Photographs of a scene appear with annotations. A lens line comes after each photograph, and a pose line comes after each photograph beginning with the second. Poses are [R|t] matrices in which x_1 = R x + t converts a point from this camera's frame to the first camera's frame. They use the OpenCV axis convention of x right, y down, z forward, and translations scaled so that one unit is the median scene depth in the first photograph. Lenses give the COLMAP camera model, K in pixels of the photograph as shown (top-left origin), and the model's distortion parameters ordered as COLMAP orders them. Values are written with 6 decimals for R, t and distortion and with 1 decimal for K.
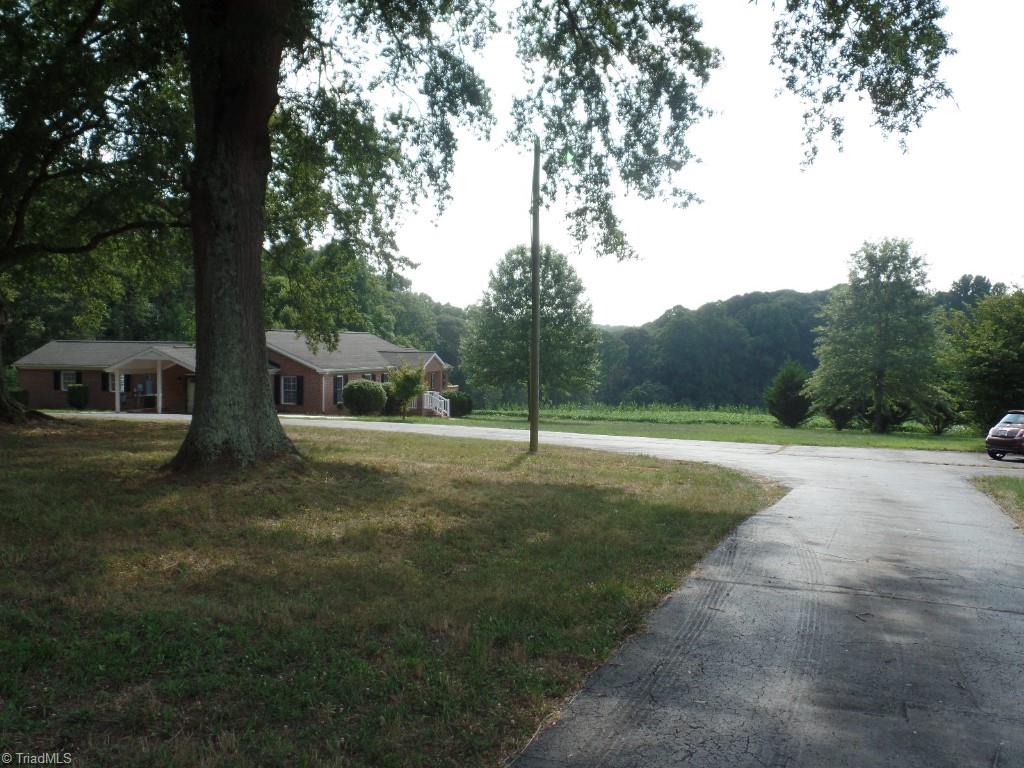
lens RADIAL K [[1038.1, 0, 511.9], [0, 1038.1, 386.5], [0, 0, 1]] dist [0.016120, 0.000000]
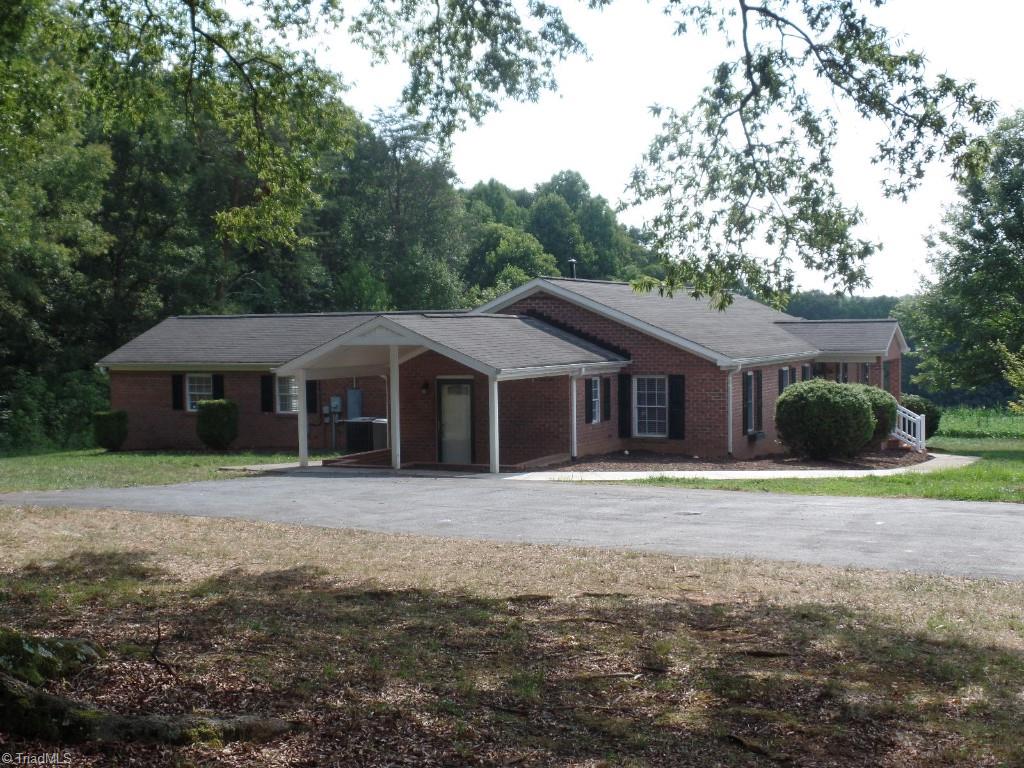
lens RADIAL K [[1280.3, 0, 511.3], [0, 1280.3, 383.1], [0, 0, 1]] dist [-0.022290, 0.000000]
pose [[0.986318, -0.017482, -0.163922, -0.176243], [0.017827, 0.999841, 0.000632, -0.007887], [0.163885, -0.003546, 0.986473, 0.416389]]
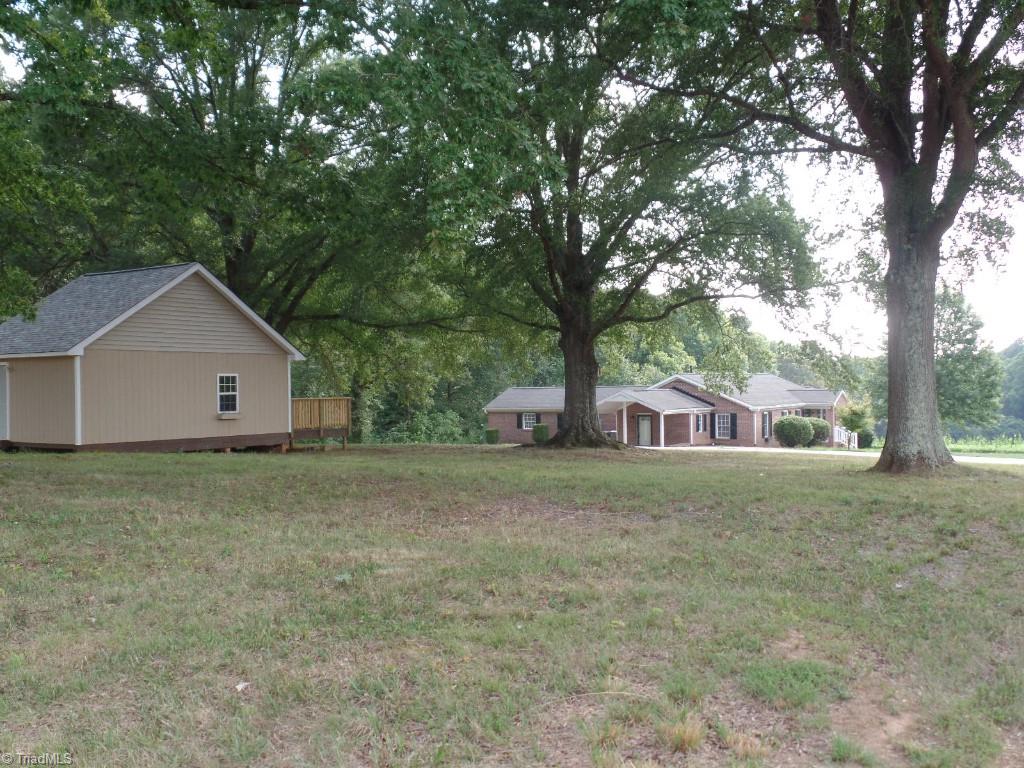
lens RADIAL K [[1038.1, 0, 512.9], [0, 1038.1, 384.0], [0, 0, 1]] dist [0.016120, 0.000000]
pose [[0.957197, -0.026117, -0.288258, -0.102328], [0.014405, 0.998985, -0.042678, 0.002866], [0.289080, 0.036699, 0.956601, -0.151345]]
